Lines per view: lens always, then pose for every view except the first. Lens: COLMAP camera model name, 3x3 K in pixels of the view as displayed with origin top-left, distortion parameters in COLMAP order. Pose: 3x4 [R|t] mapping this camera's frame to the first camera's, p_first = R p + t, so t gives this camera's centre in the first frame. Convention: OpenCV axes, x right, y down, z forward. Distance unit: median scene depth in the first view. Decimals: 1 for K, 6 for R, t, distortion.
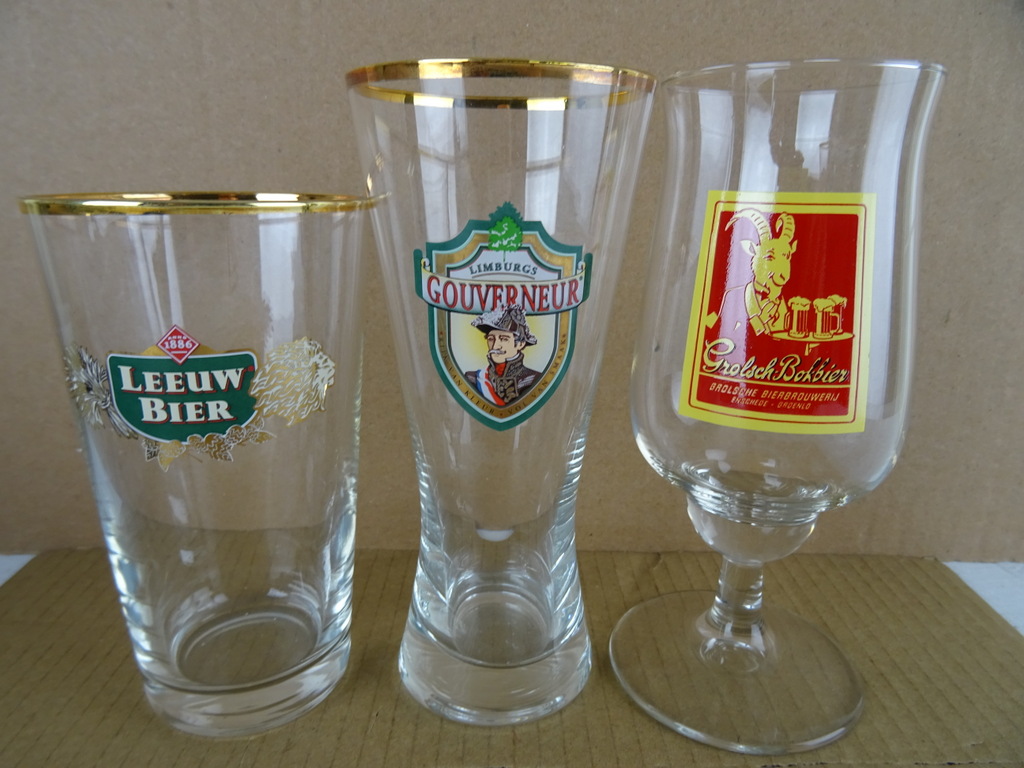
lens RADIAL K [[712.3, 0, 510.8], [0, 712.3, 380.3], [0, 0, 1]] dist [0.002796, -0.012578]
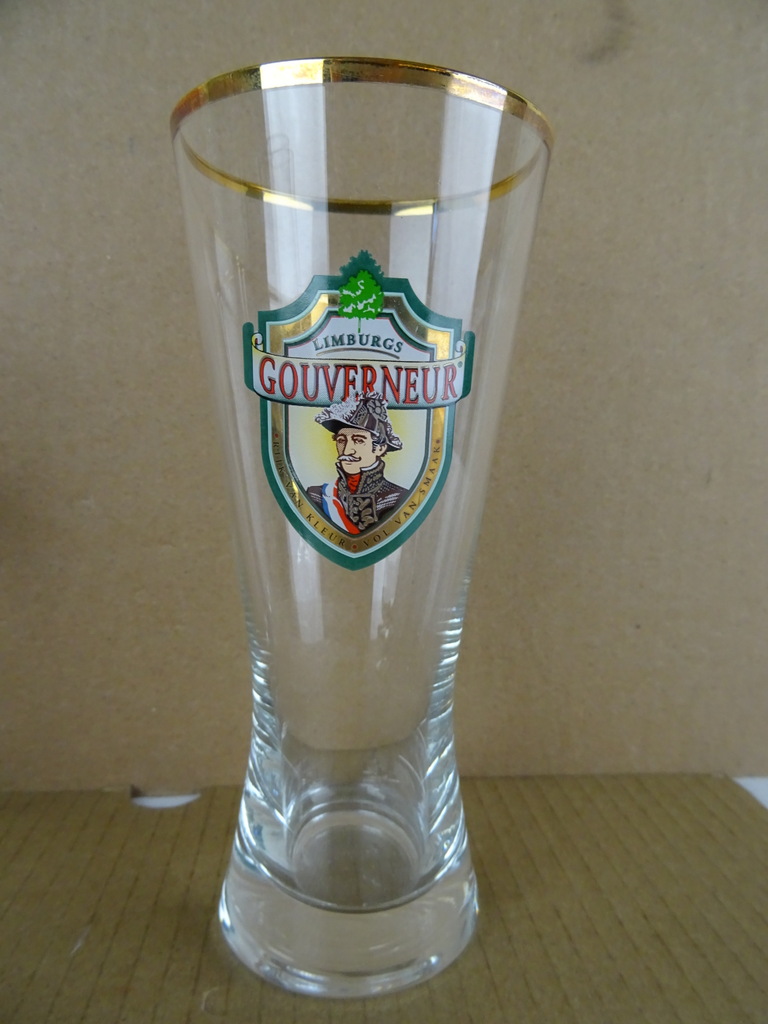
lens RADIAL K [[712.3, 0, 387.9], [0, 712.3, 511.4], [0, 0, 1]] dist [0.002796, -0.012578]
pose [[0.995735, -0.006291, 0.092042, 0.169611], [0.020415, 0.987965, -0.153322, 0.083941], [-0.089969, 0.154547, 0.983880, 0.224790]]
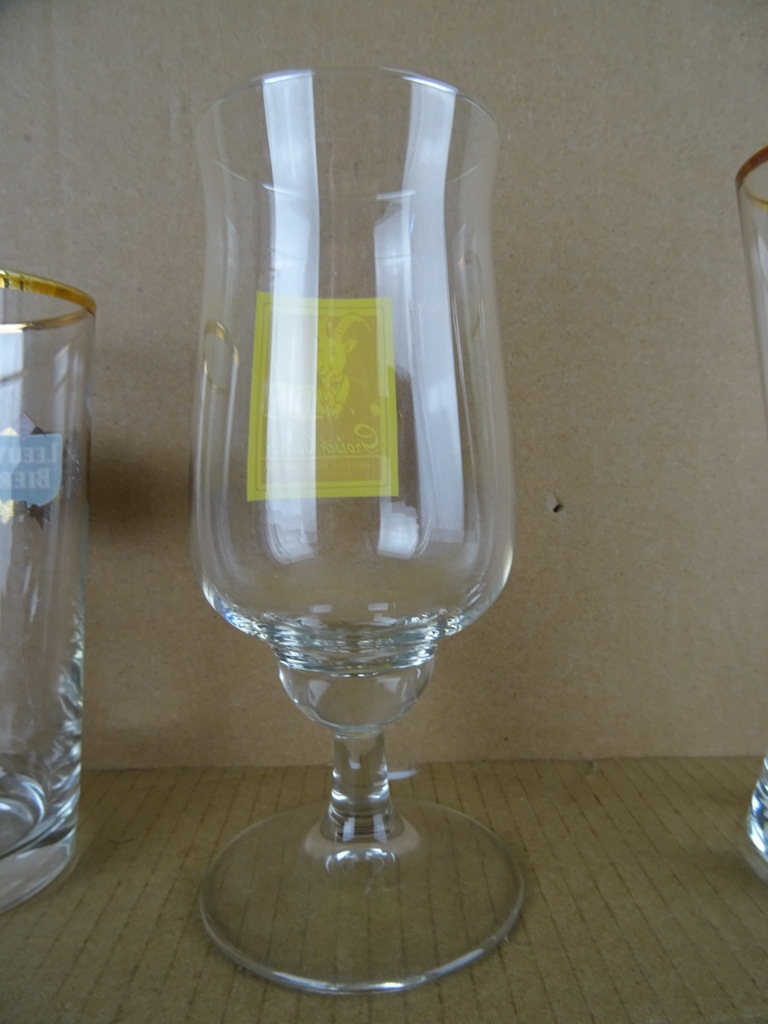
lens RADIAL K [[712.3, 0, 386.6], [0, 712.3, 514.1], [0, 0, 1]] dist [0.002796, -0.012578]
pose [[0.999534, -0.023567, 0.019410, -0.042196], [0.026834, 0.981352, -0.190337, 0.139602], [-0.014562, 0.190769, 0.981527, 0.180148]]
